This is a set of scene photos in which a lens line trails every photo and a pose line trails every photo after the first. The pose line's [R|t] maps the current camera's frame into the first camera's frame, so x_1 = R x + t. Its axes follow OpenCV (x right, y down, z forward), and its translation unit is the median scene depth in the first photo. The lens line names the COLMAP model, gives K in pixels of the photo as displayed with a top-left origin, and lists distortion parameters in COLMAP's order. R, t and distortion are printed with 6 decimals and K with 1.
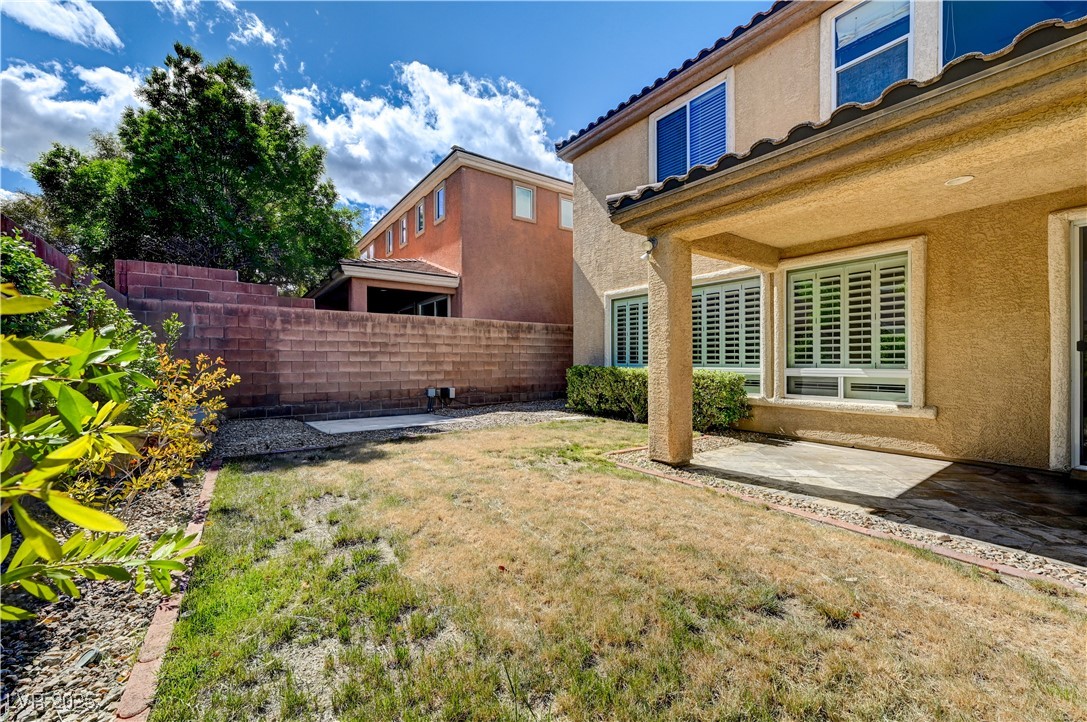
lens RADIAL K [[443.2, 0, 543.9], [0, 443.2, 361.7], [0, 0, 1]] dist [0.001847, -0.000085]
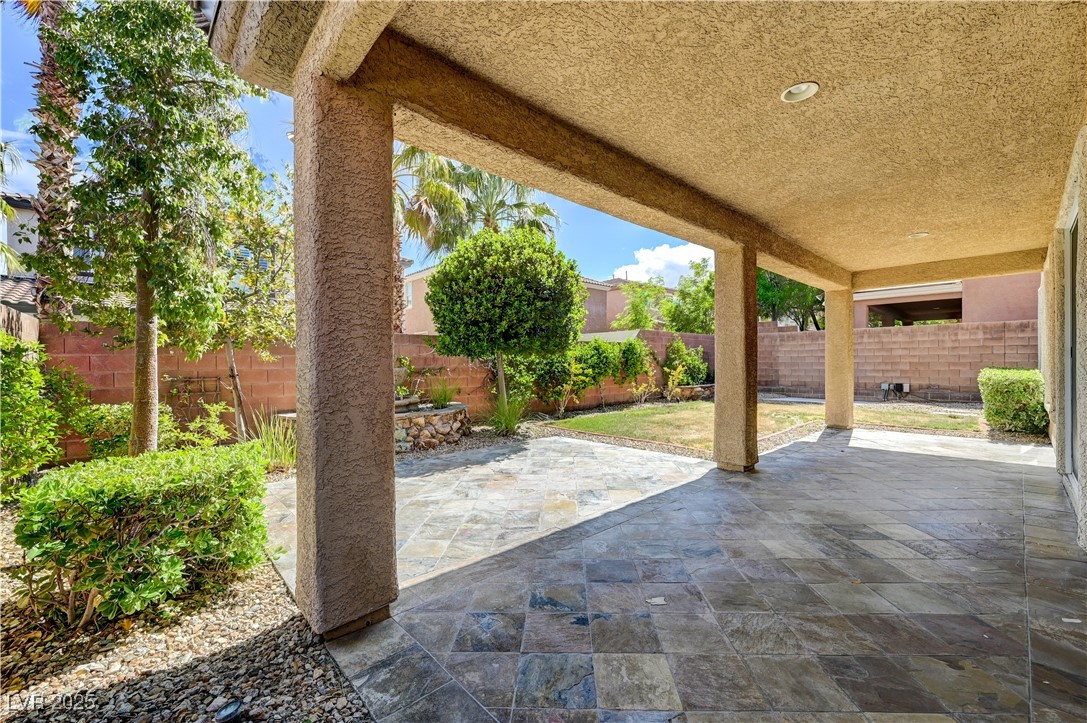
lens RADIAL K [[443.2, 0, 542.3], [0, 443.2, 362.5], [0, 0, 1]] dist [0.001847, -0.000085]
pose [[0.122128, 0.000114, -0.992514, 0.893702], [0.004145, 0.999991, 0.000625, -0.004796], [0.992506, -0.004190, 0.122126, -0.148779]]
